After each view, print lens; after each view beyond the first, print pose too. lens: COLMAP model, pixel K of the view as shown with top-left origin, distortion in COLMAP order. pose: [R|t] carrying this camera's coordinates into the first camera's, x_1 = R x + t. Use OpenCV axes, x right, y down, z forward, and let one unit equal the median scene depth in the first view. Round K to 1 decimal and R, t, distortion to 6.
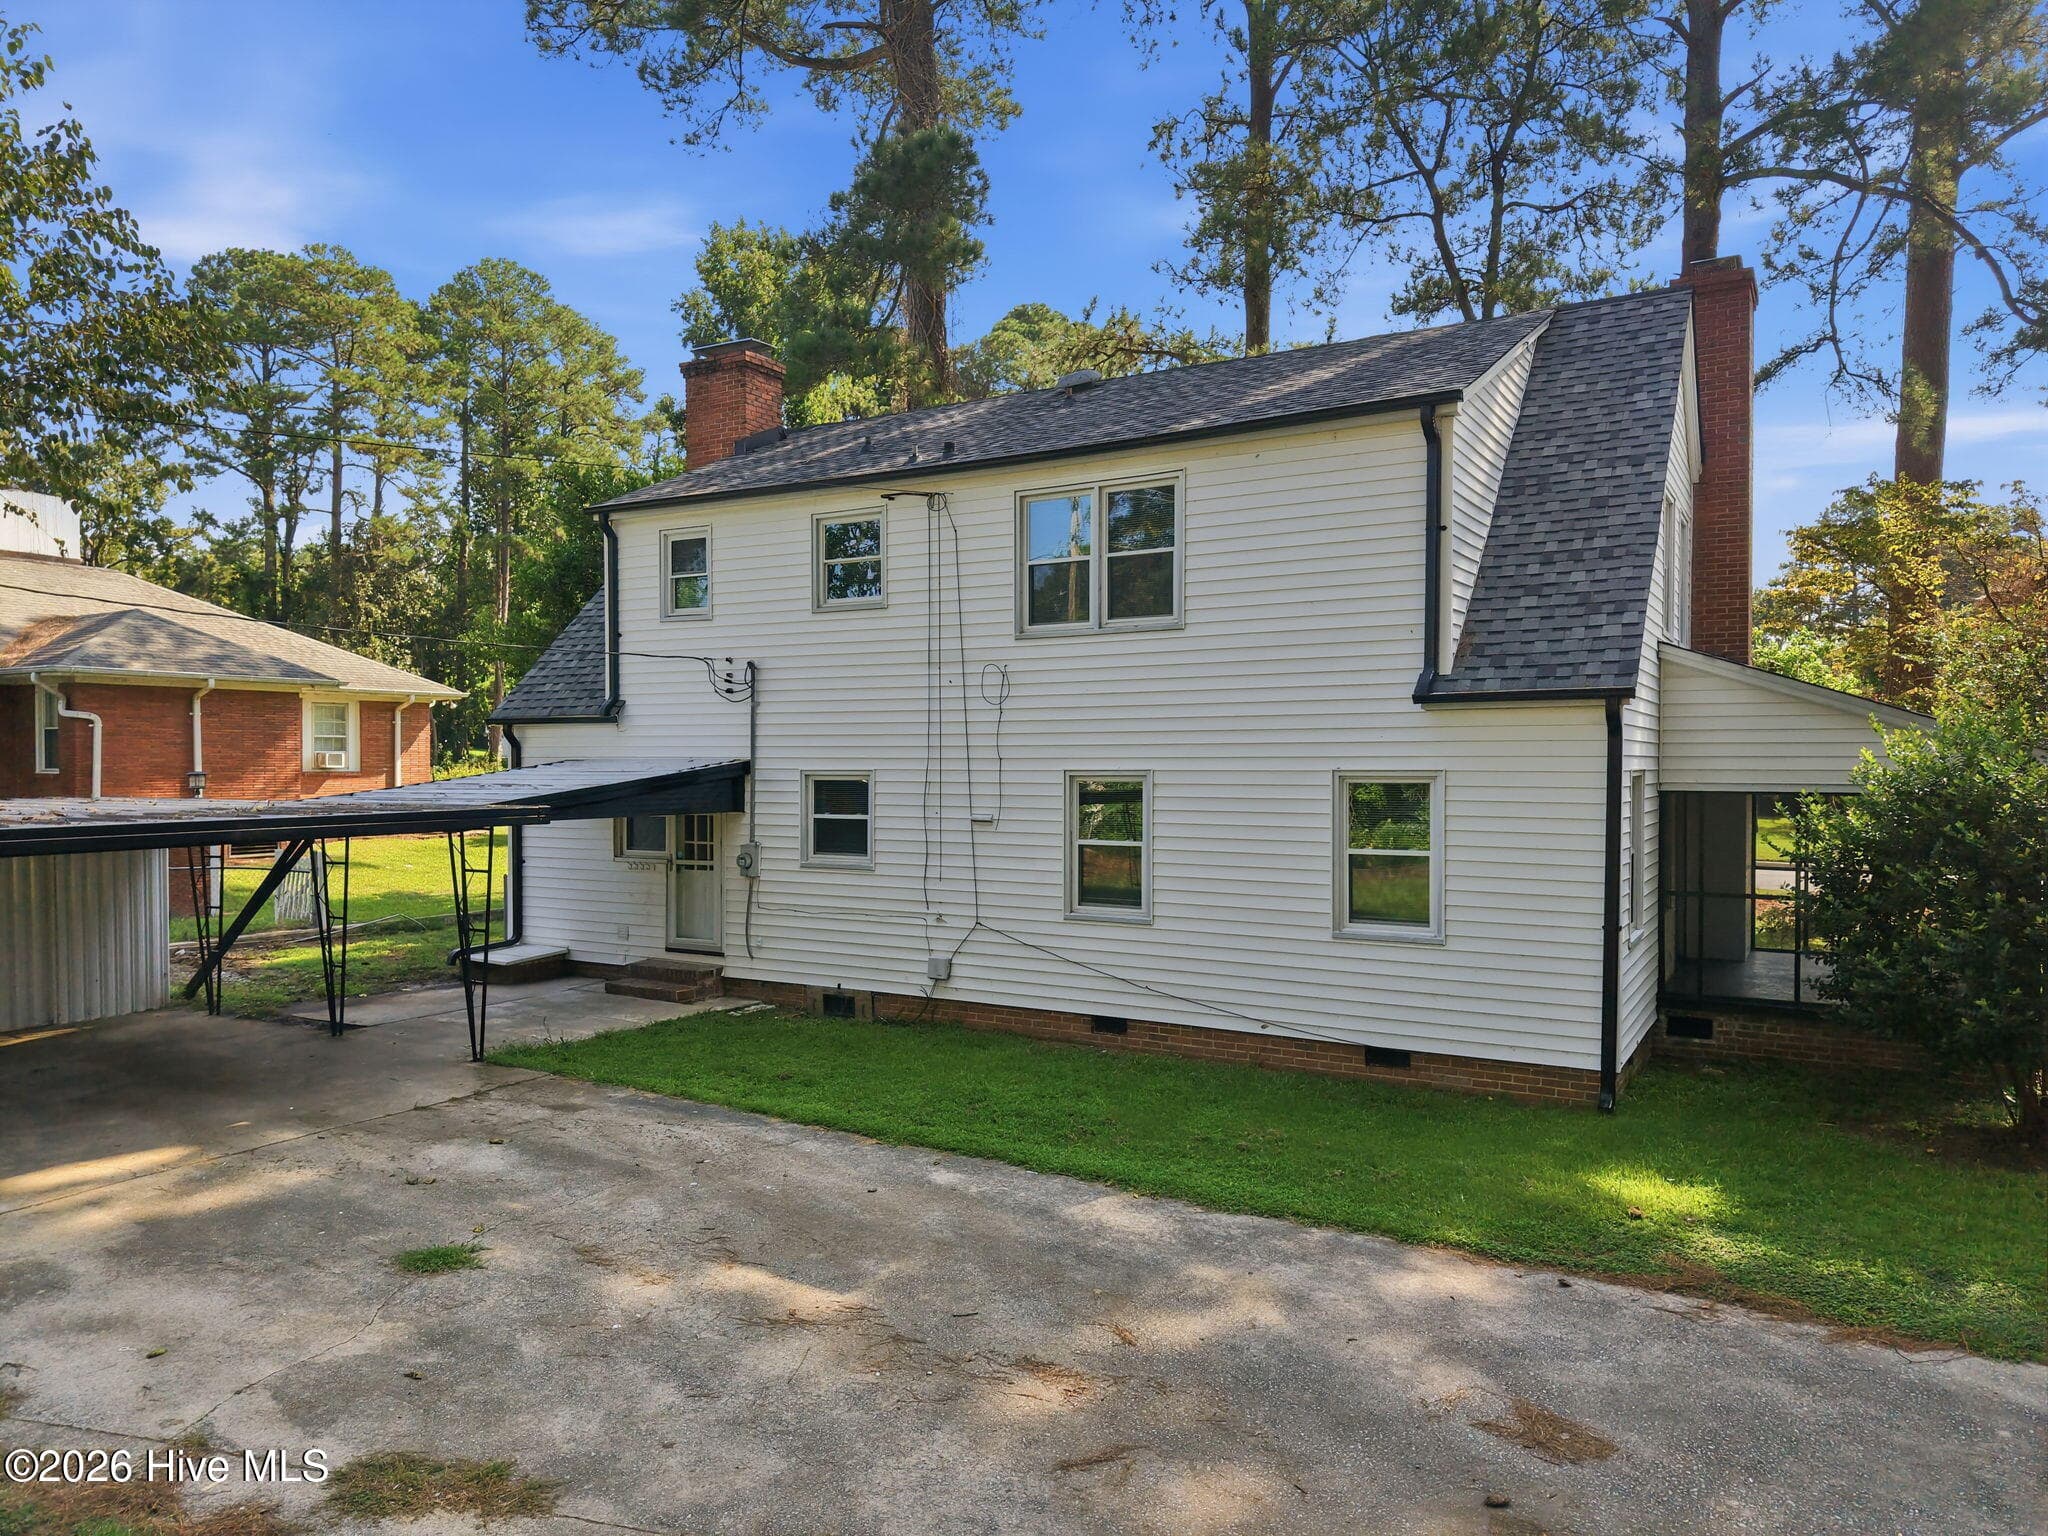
lens RADIAL K [[1369.7, 0, 1022.9], [0, 1369.7, 782.8], [0, 0, 1]] dist [0.020586, -0.019856]
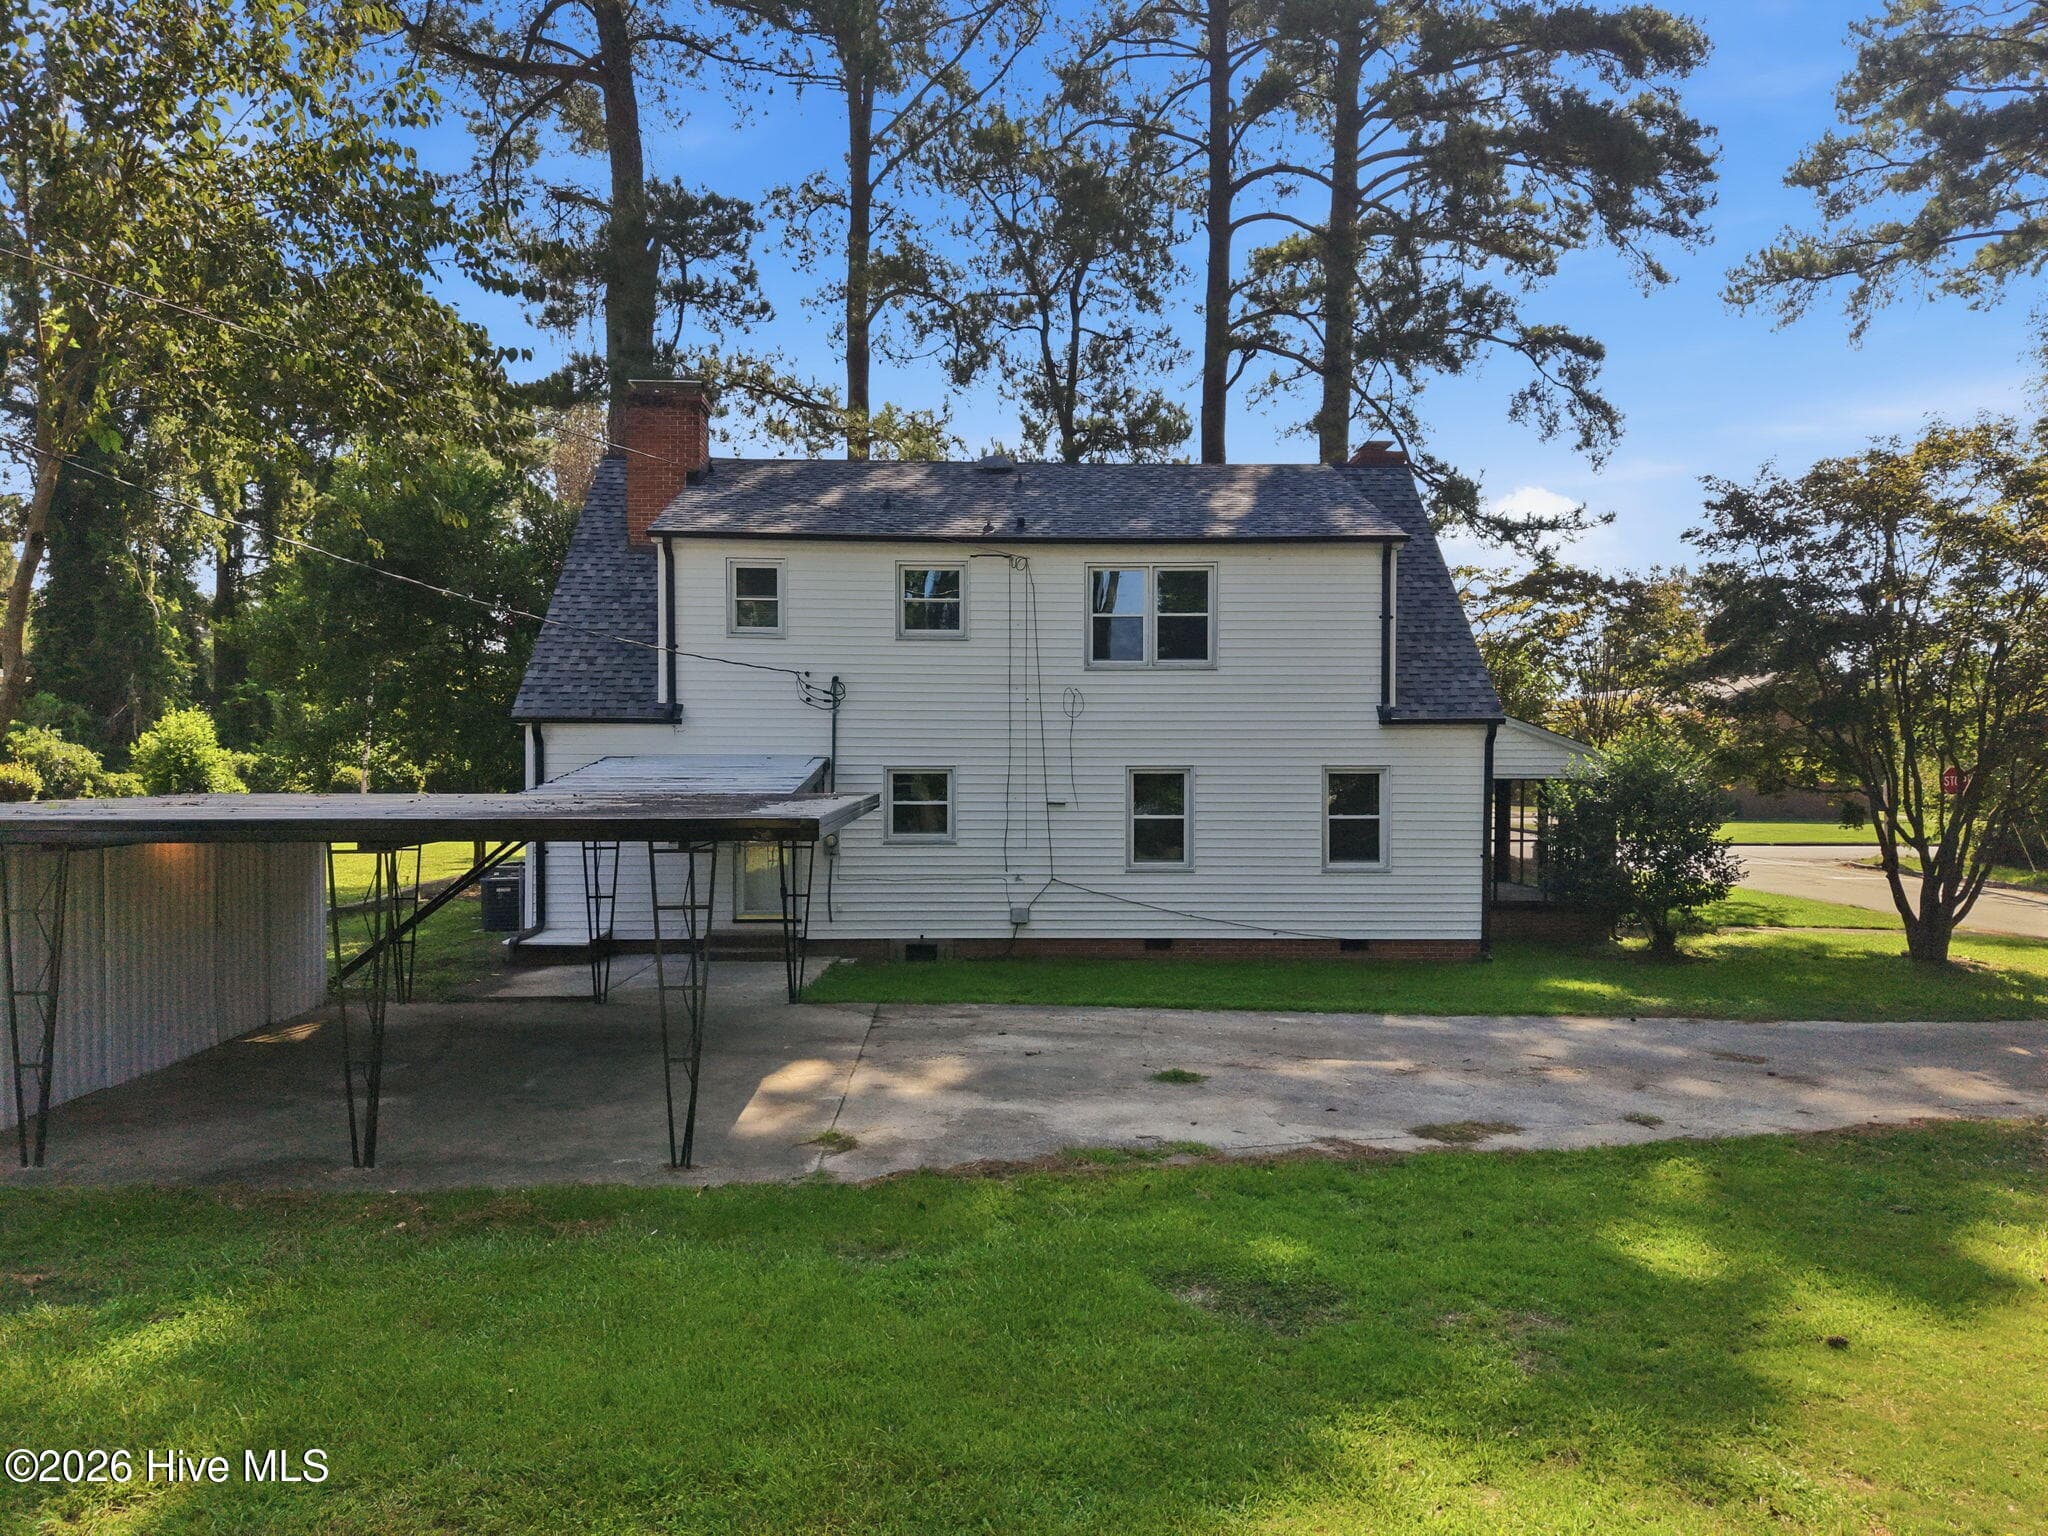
lens RADIAL K [[1369.7, 0, 1022.9], [0, 1369.7, 782.8], [0, 0, 1]] dist [0.020586, -0.019856]
pose [[0.845429, -0.006537, 0.534048, -0.695089], [0.005640, 0.999979, 0.003312, 0.002560], [-0.534058, 0.000211, 0.845448, -0.110288]]
